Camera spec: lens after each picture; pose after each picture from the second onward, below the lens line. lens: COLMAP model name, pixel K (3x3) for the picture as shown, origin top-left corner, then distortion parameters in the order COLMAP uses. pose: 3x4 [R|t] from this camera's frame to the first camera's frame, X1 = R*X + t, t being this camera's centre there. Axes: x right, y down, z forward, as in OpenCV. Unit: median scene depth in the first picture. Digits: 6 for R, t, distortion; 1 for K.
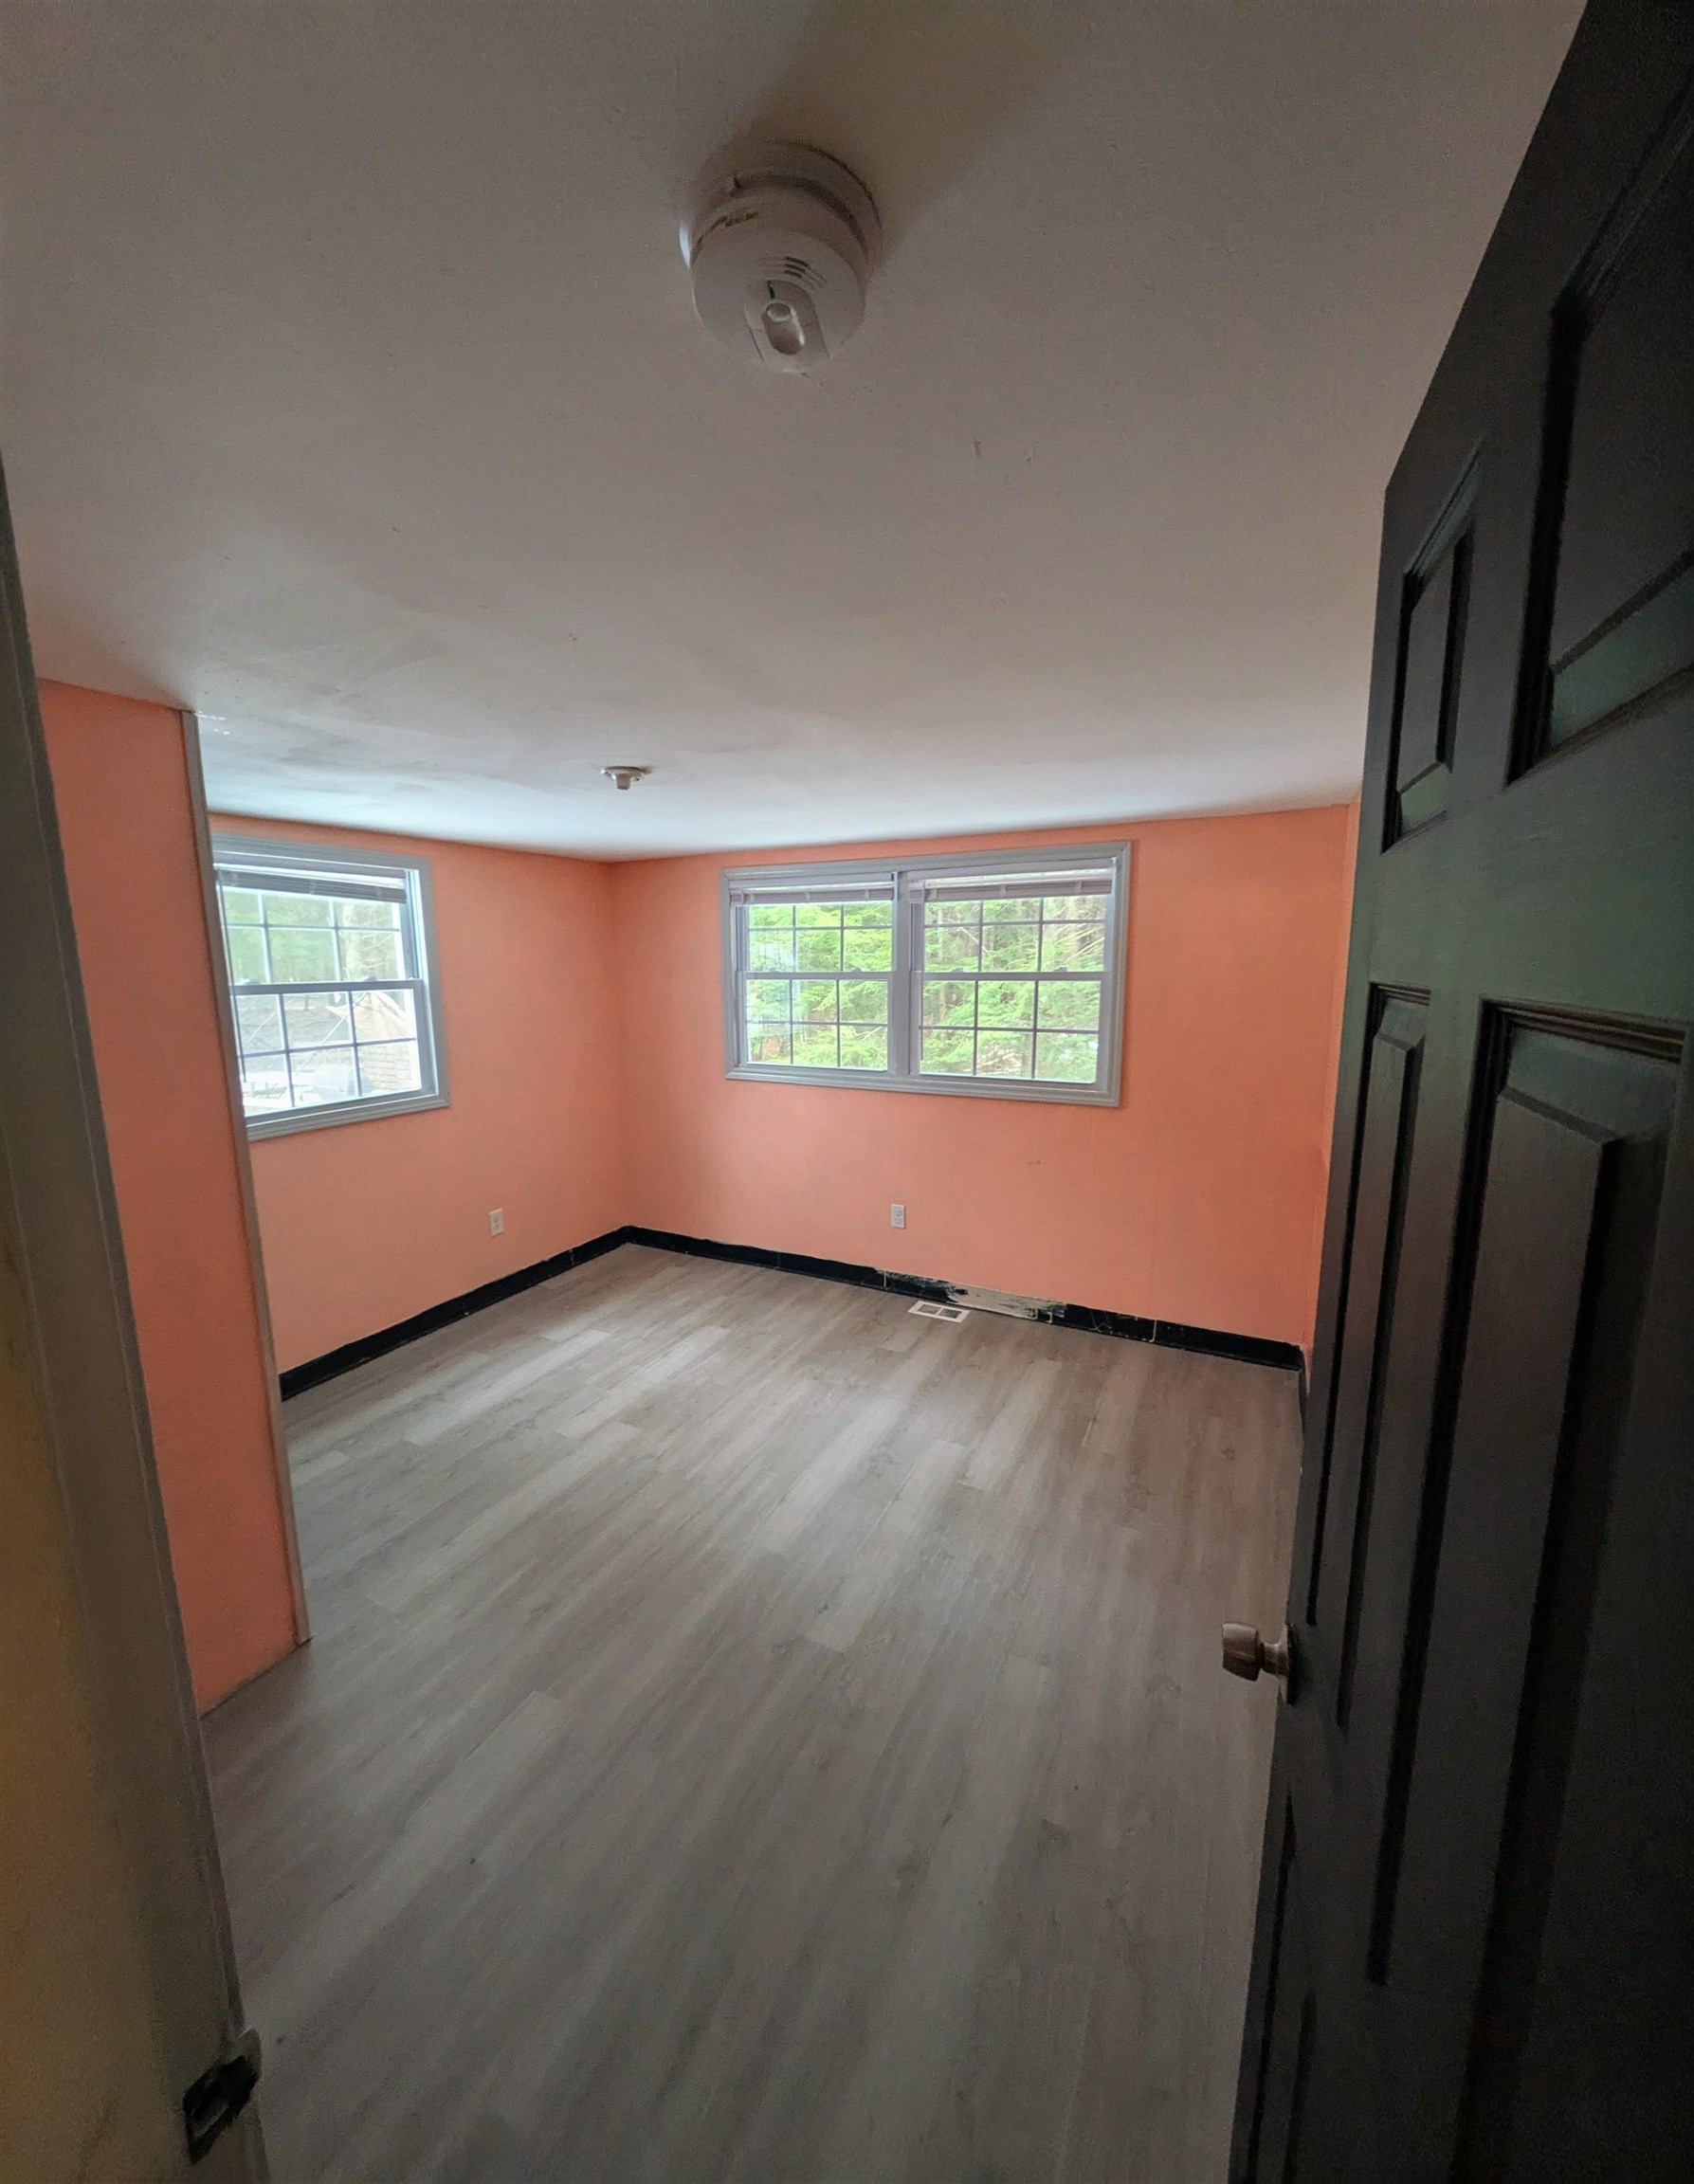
lens RADIAL K [[803.3, 0, 855.5], [0, 803.3, 1094.8], [0, 0, 1]] dist [0.000133, 0.000031]
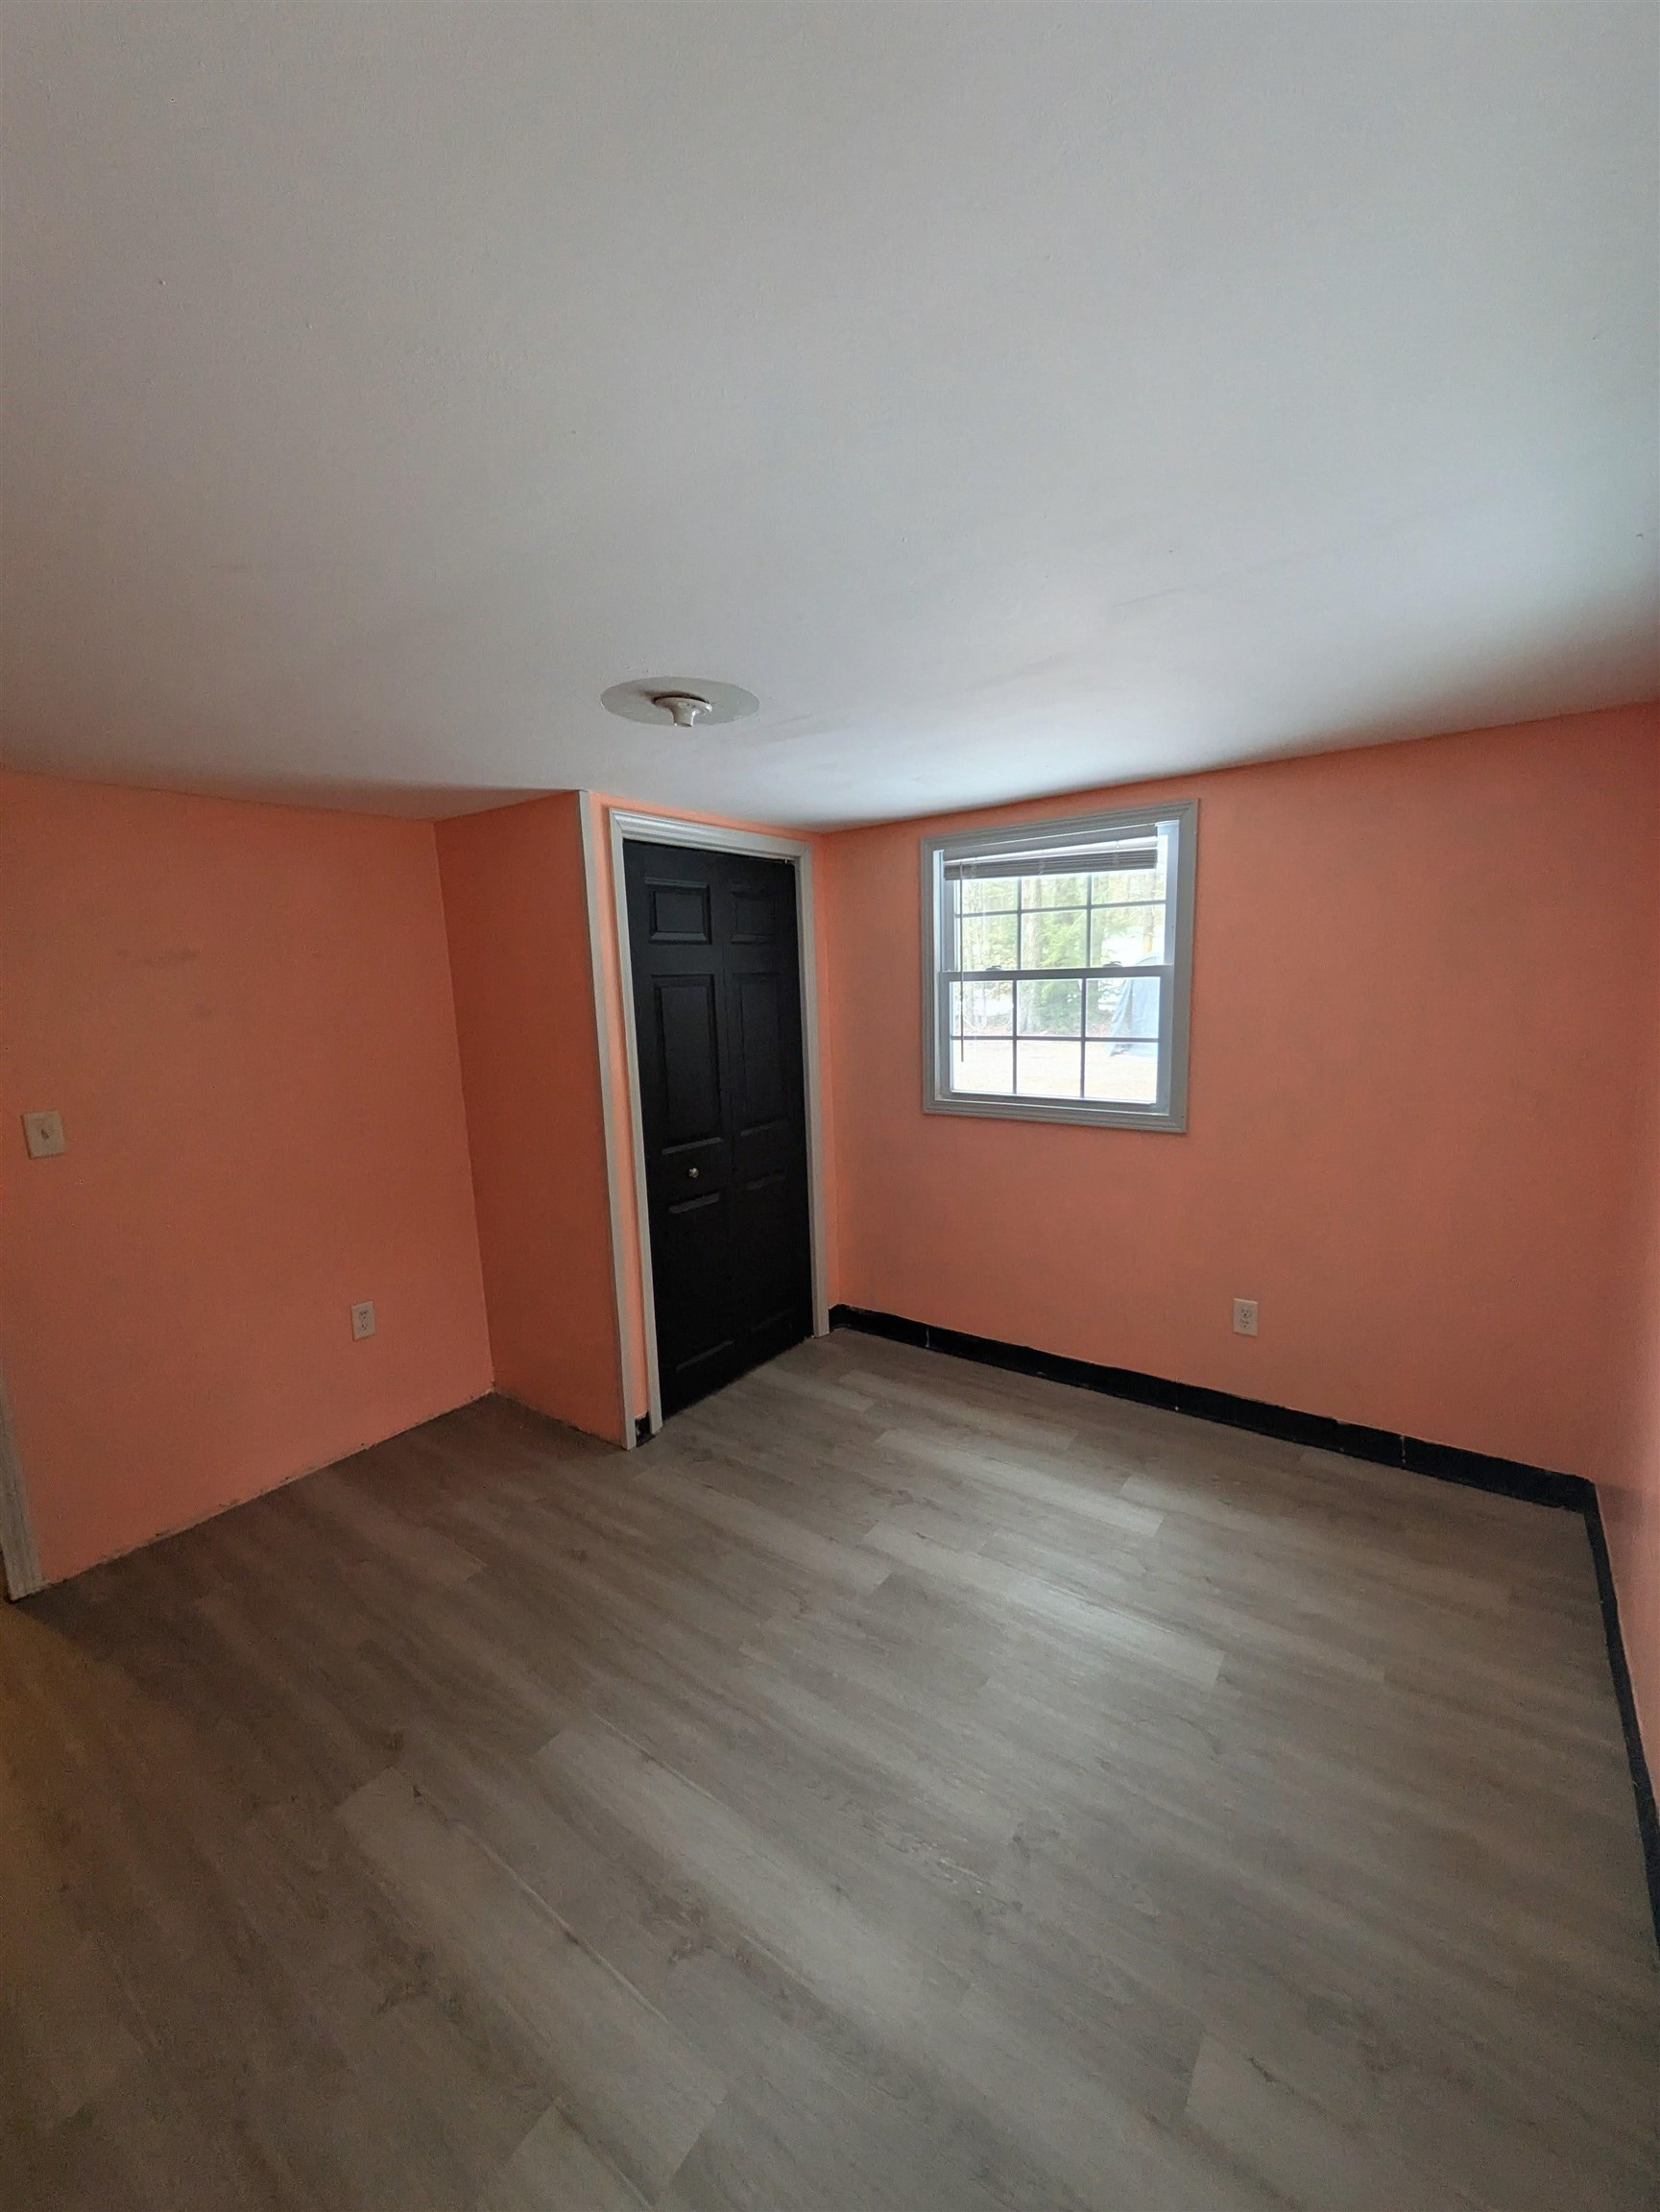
lens RADIAL K [[880.7, 0, 833.0], [0, 880.7, 1110.4], [0, 0, 1]] dist [-0.000863, 0.000192]
pose [[-0.167293, 0.166625, -0.971725, 0.373820], [-0.129788, 0.973315, 0.189242, -0.130691], [0.977327, 0.157777, -0.141203, 0.865357]]
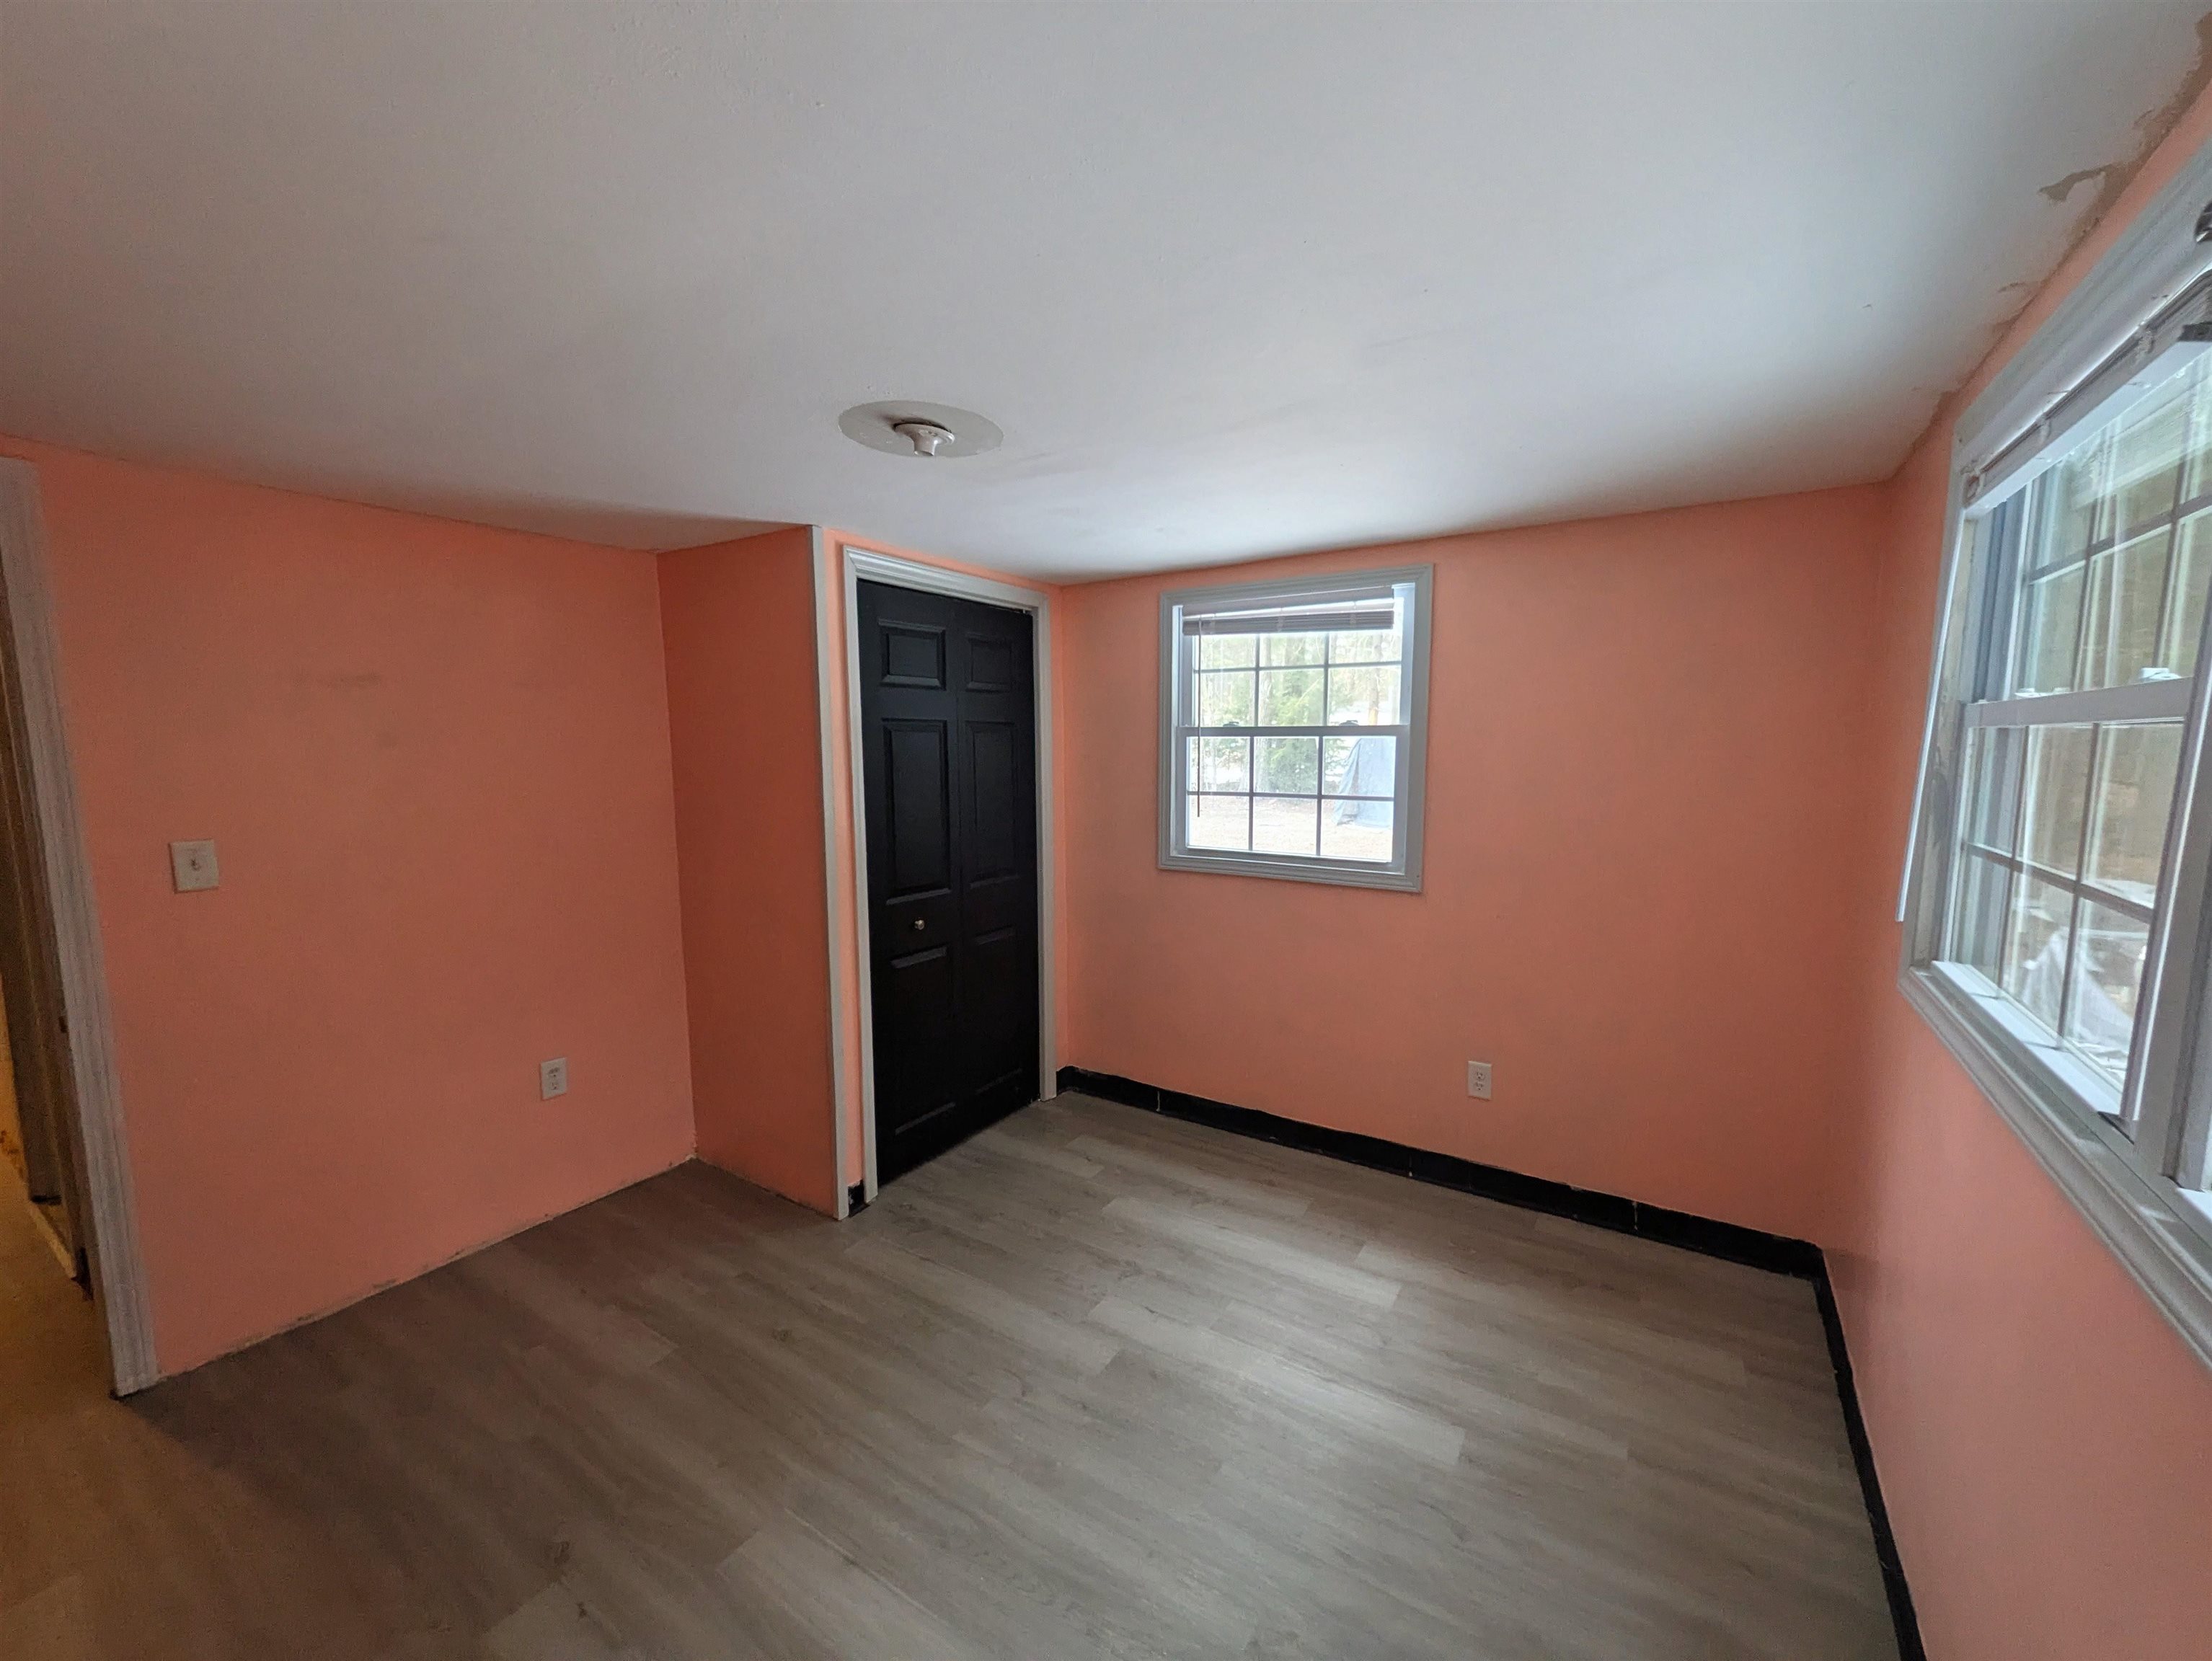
lens RADIAL K [[882.6, 0, 1118.1], [0, 882.6, 832.3], [0, 0, 1]] dist [0.000897, -0.000591]
pose [[-0.108168, 0.115391, -0.987413, 0.356273], [-0.160495, 0.978185, 0.131894, -0.113775], [0.981092, 0.172741, -0.087288, 0.859852]]
